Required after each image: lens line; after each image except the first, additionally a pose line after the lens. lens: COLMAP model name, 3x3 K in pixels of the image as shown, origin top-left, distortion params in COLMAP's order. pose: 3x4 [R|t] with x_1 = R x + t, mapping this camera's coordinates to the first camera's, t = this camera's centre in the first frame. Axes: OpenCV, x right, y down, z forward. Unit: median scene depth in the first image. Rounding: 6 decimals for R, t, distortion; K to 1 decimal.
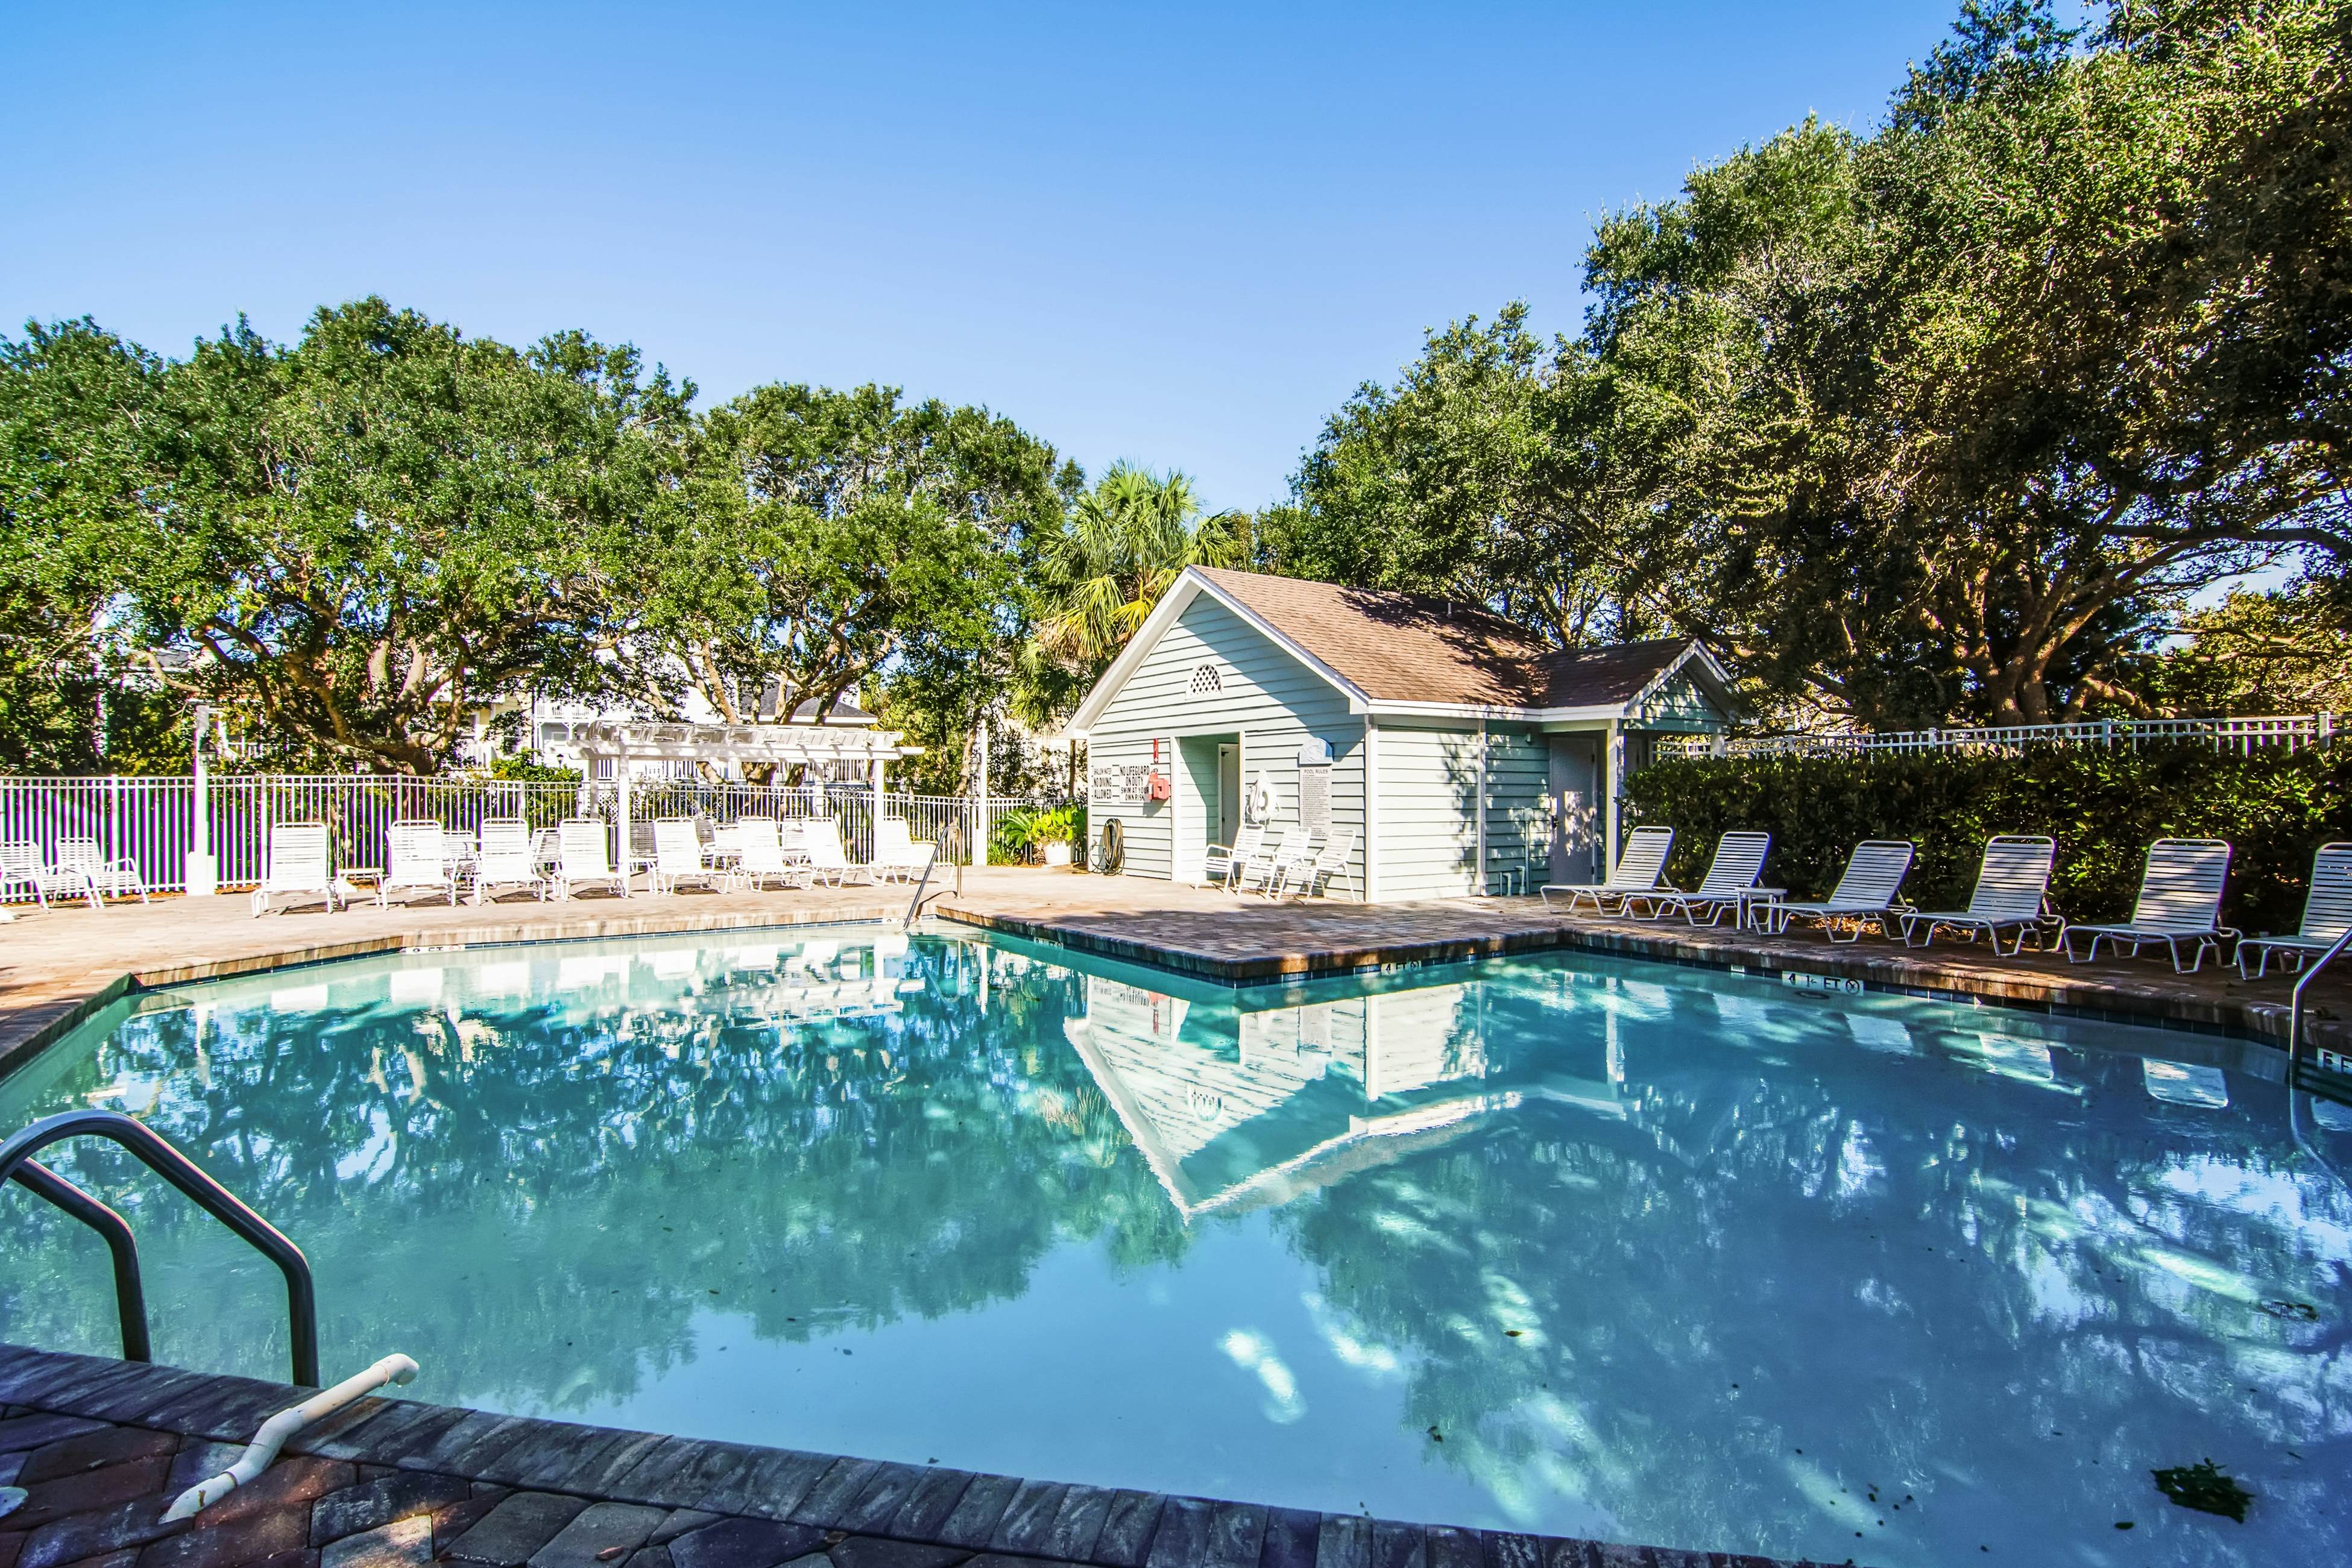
lens RADIAL K [[1180.0, 0, 1176.0], [0, 1180.0, 773.7], [0, 0, 1]] dist [-0.004259, -0.001107]
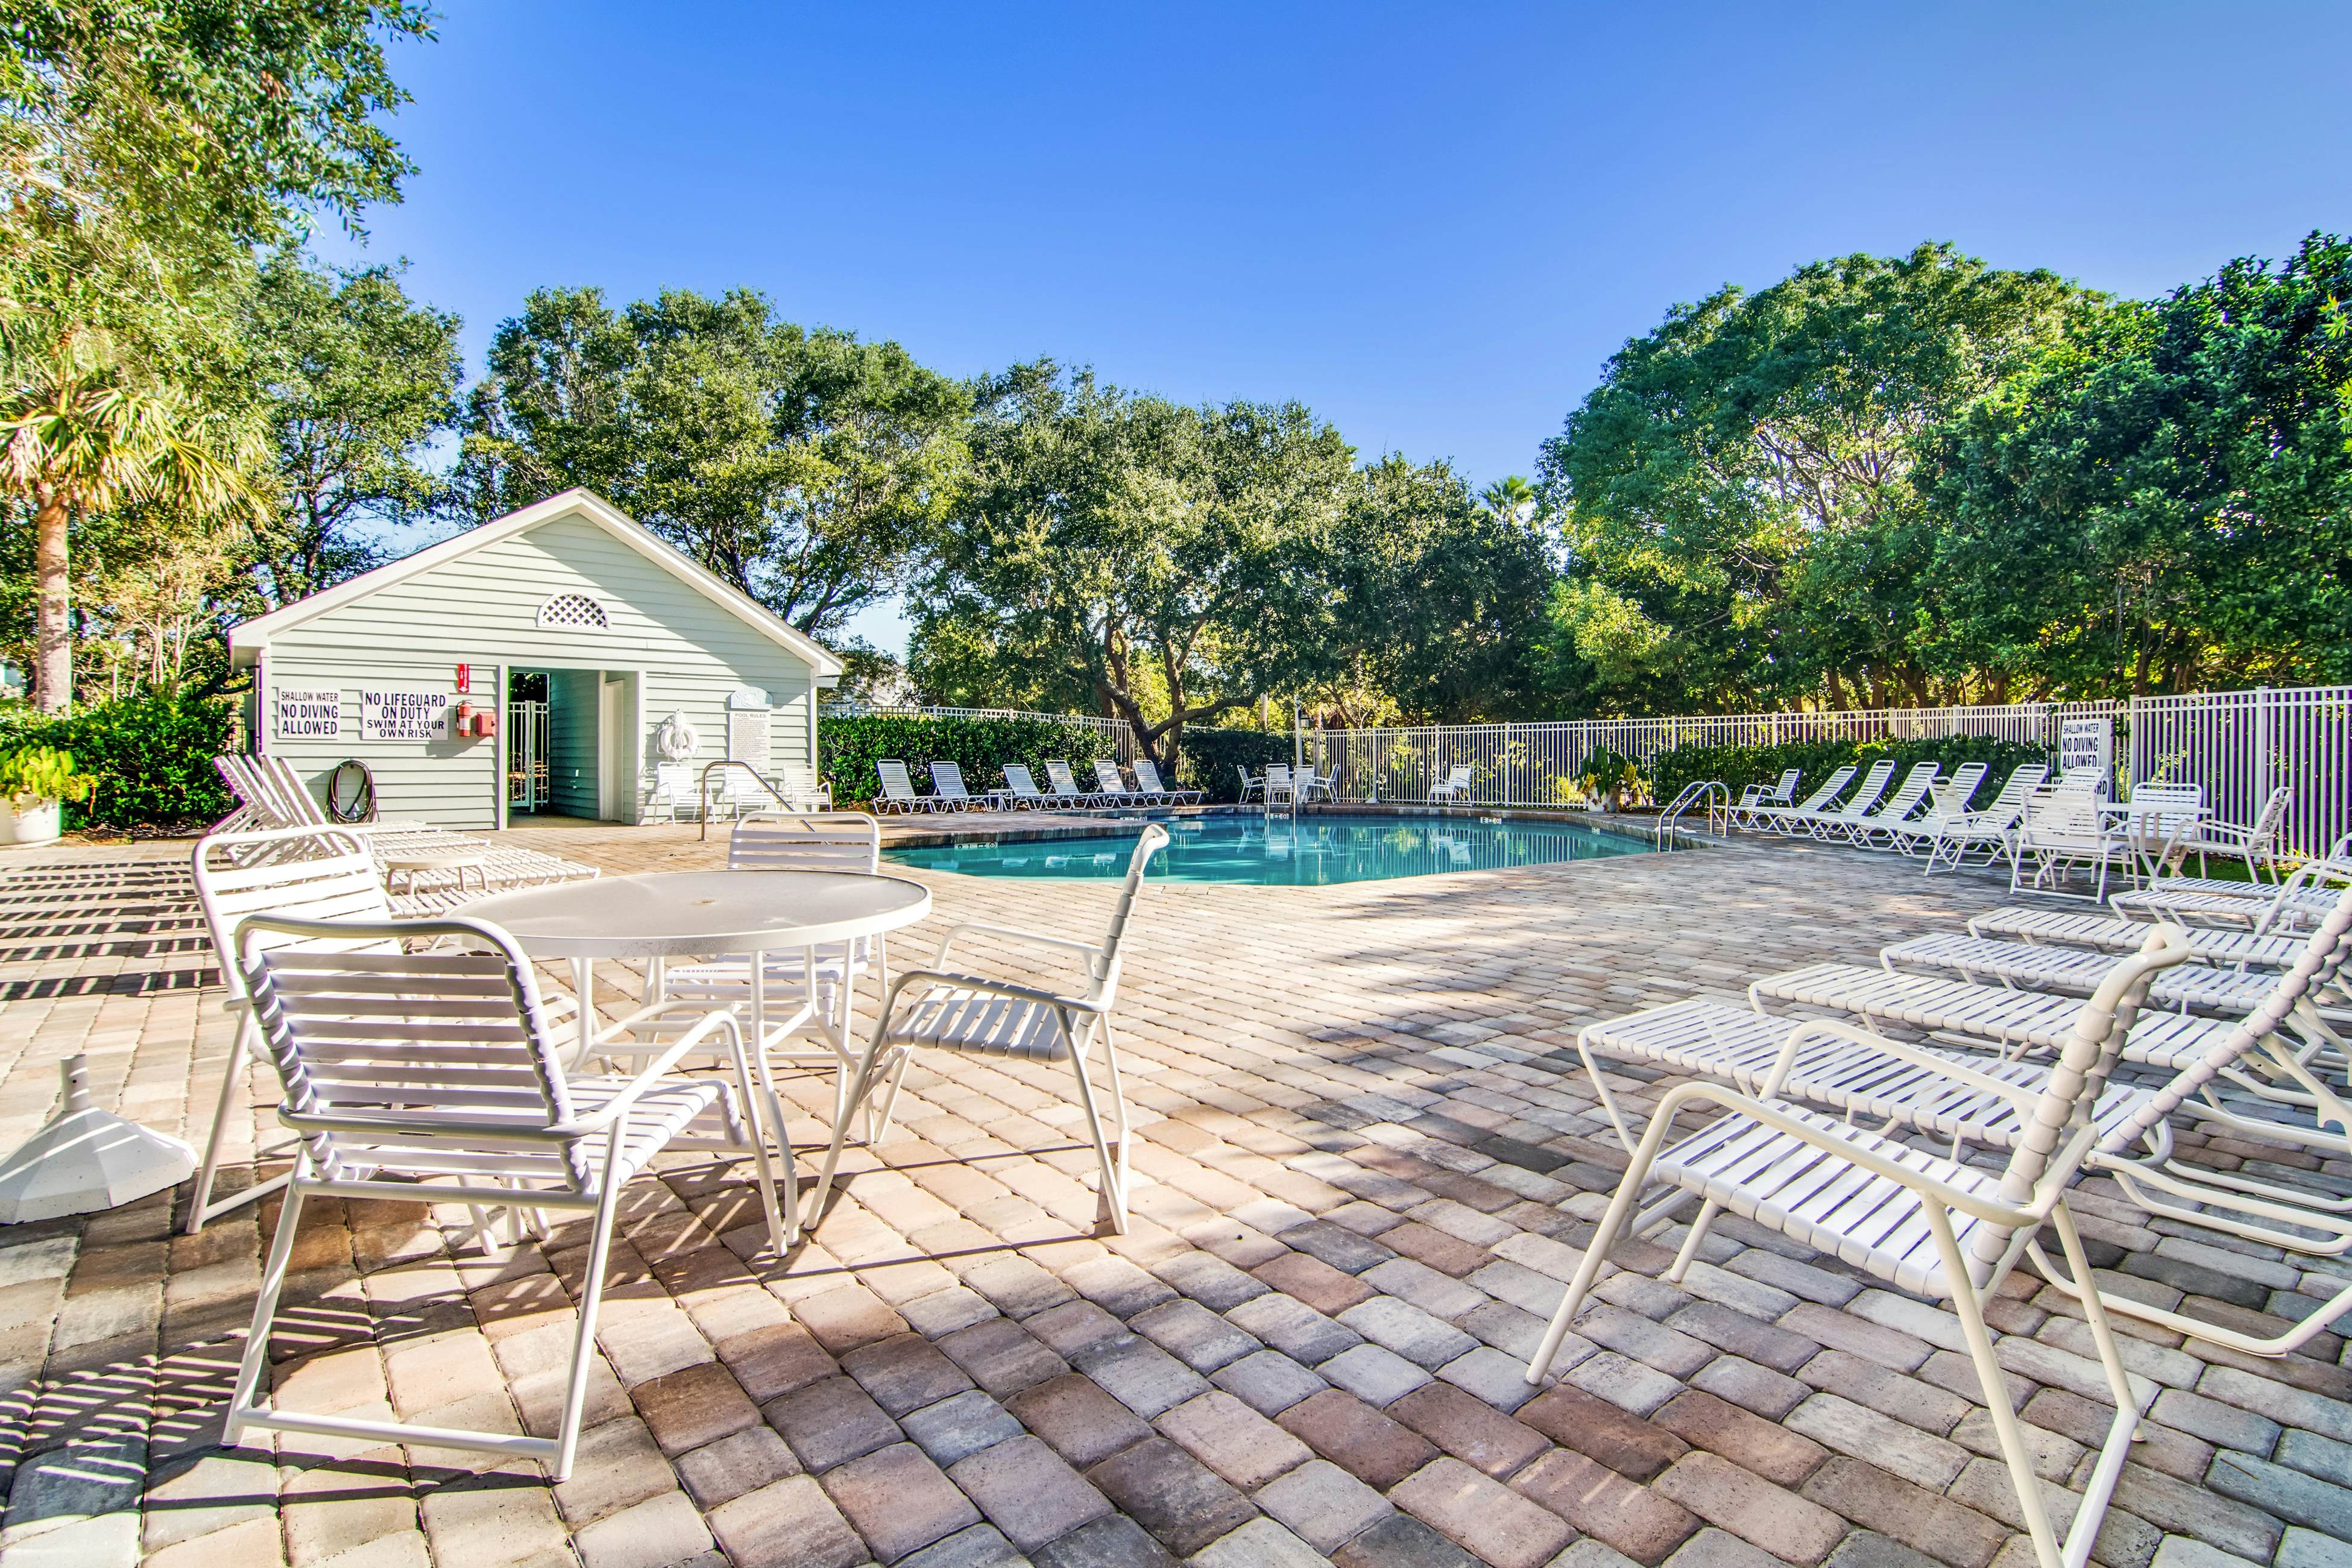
lens RADIAL K [[1180.0, 0, 1176.0], [0, 1180.0, 773.7], [0, 0, 1]] dist [-0.004259, -0.001107]
pose [[-0.093393, -0.012869, 0.995546, -1.002789], [-0.021046, 0.999719, 0.010949, 0.031510], [-0.995407, -0.019929, -0.093638, 0.635164]]
